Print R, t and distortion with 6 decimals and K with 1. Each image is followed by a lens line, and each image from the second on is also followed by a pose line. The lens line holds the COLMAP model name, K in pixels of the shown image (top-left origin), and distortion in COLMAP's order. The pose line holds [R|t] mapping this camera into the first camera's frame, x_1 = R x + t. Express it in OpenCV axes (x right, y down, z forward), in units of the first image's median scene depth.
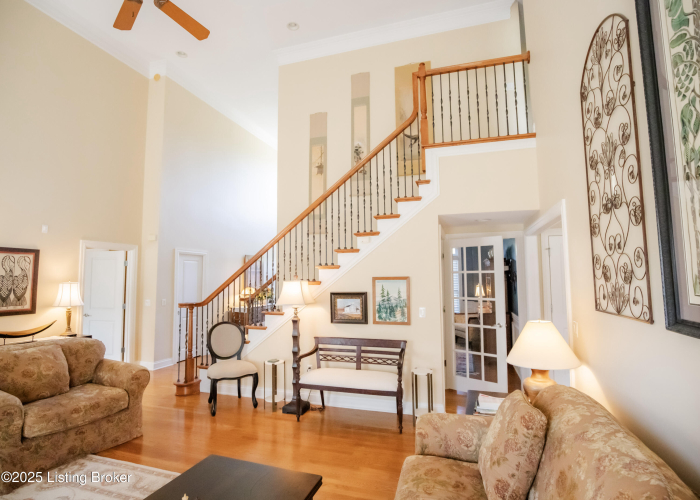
lens RADIAL K [[361.6, 0, 352.0], [0, 361.6, 248.8], [0, 0, 1]] dist [-0.026027, 0.001722]
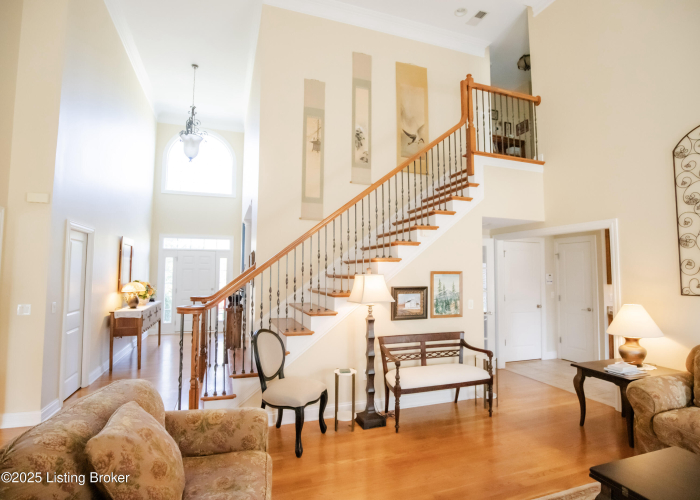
lens RADIAL K [[363.4, 0, 350.0], [0, 363.4, 250.0], [0, 0, 1]] dist [-0.029884, 0.003175]
pose [[0.797830, 0.050993, 0.600722, -0.731808], [-0.062068, 0.998069, -0.002288, 0.036039], [-0.599679, -0.035460, 0.799455, 0.339337]]
